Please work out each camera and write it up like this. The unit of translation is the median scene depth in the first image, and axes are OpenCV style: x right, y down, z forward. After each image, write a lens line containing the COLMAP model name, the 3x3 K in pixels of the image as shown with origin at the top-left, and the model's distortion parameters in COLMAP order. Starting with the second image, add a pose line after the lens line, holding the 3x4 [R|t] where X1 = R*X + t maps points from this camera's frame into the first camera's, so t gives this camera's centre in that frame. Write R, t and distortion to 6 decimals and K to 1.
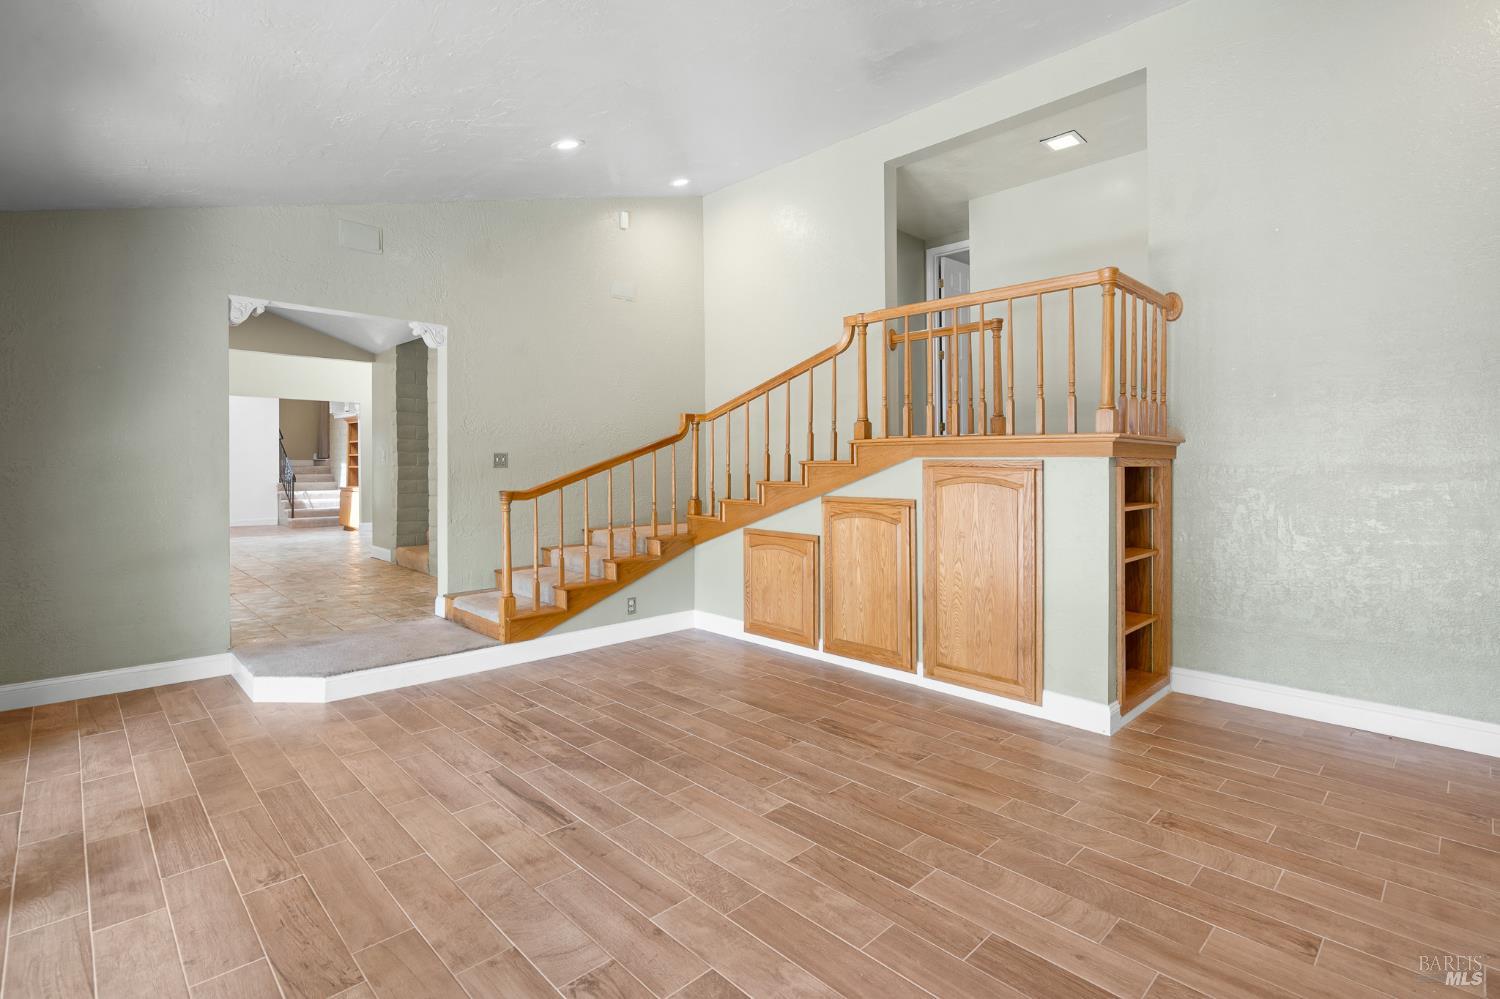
lens RADIAL K [[705.4, 0, 776.0], [0, 705.4, 468.5], [0, 0, 1]] dist [-0.006157, 0.002505]
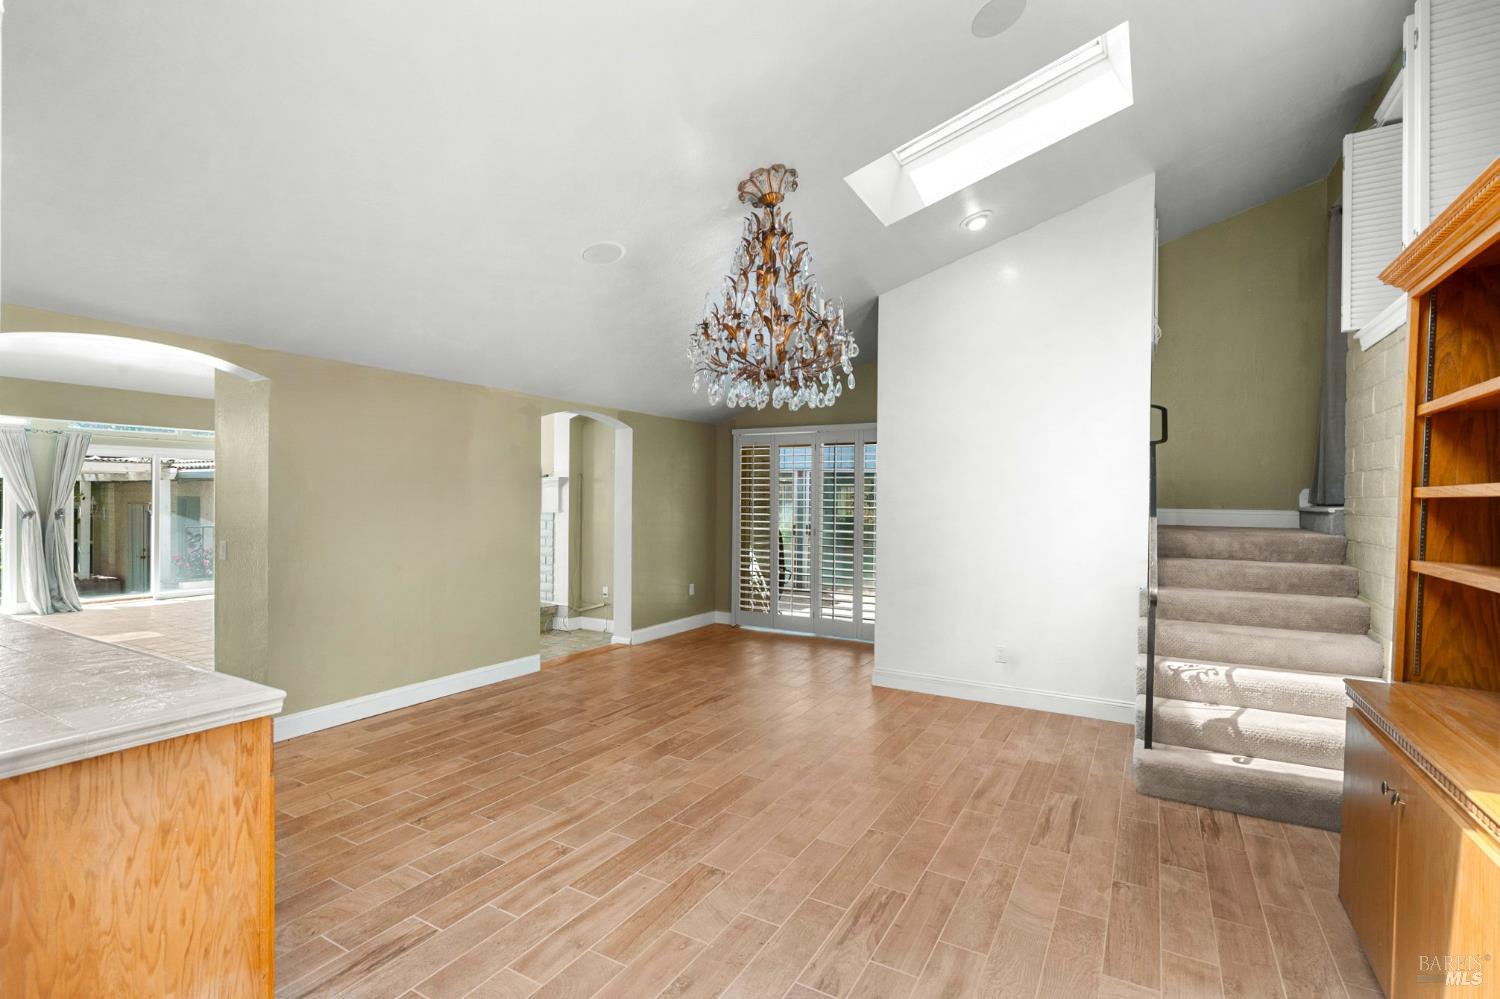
lens RADIAL K [[705.4, 0, 752.4], [0, 705.4, 510.2], [0, 0, 1]] dist [-0.006157, 0.002505]
pose [[0.241789, 0.015534, -0.970204, -0.484487], [-0.016394, 0.999795, 0.011922, -0.013914], [0.970190, 0.013023, 0.241994, 0.810390]]
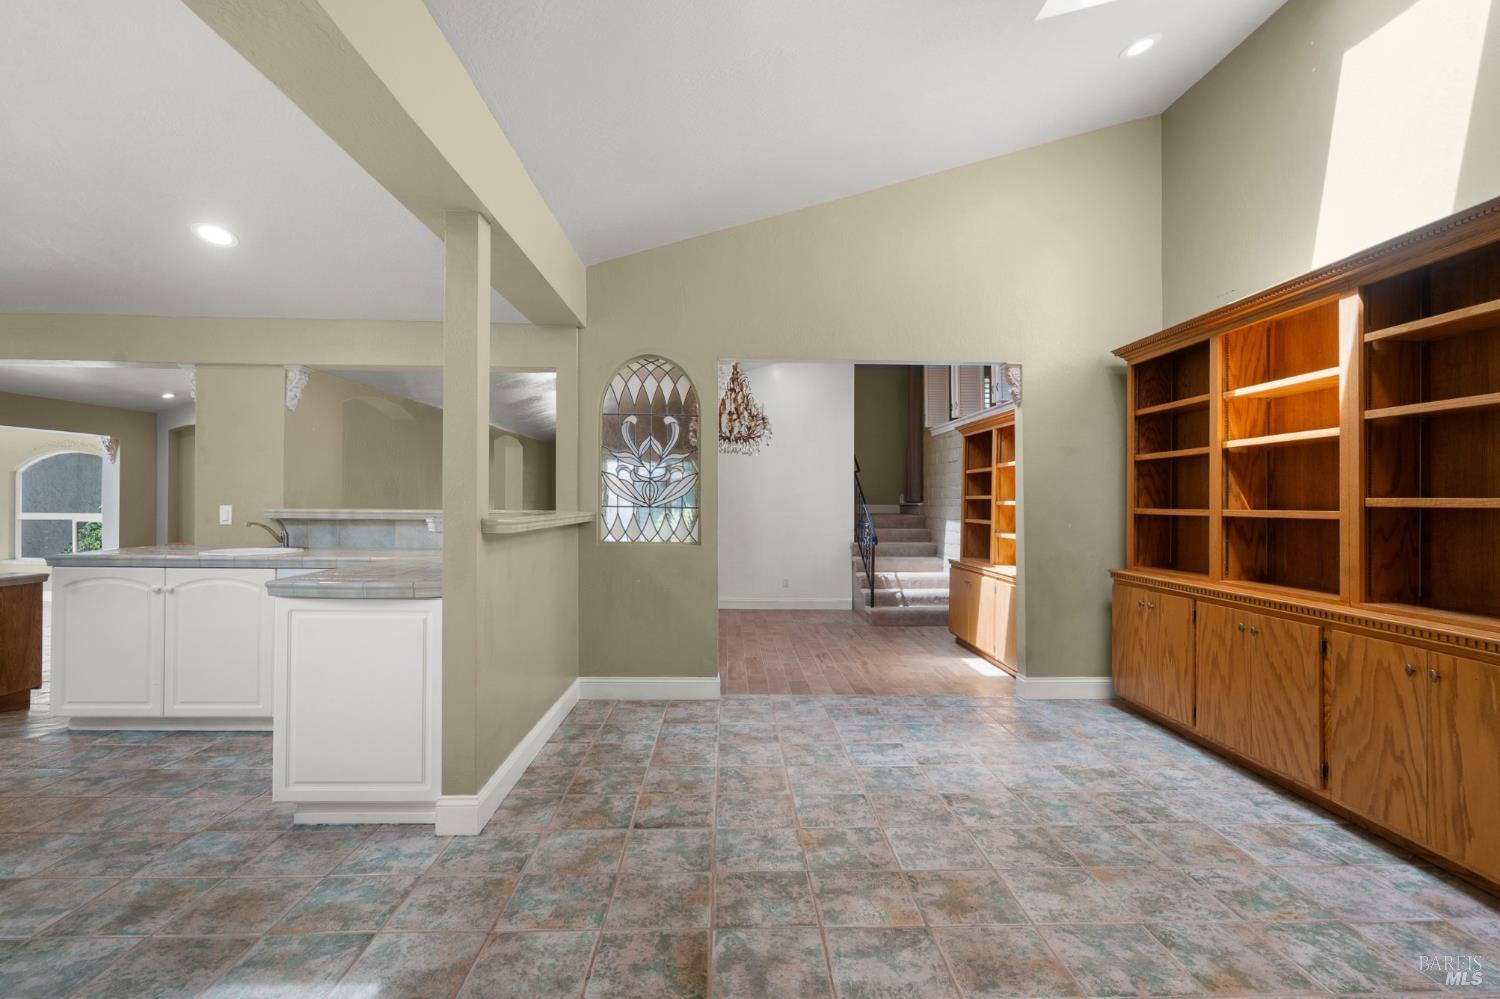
lens RADIAL K [[705.4, 0, 756.6], [0, 705.4, 502.4], [0, 0, 1]] dist [-0.006157, 0.002505]
pose [[0.723423, 0.006341, -0.690376, -0.359555], [-0.012705, 0.999911, -0.004129, -0.011369], [0.690289, 0.011758, 0.723439, 0.519025]]
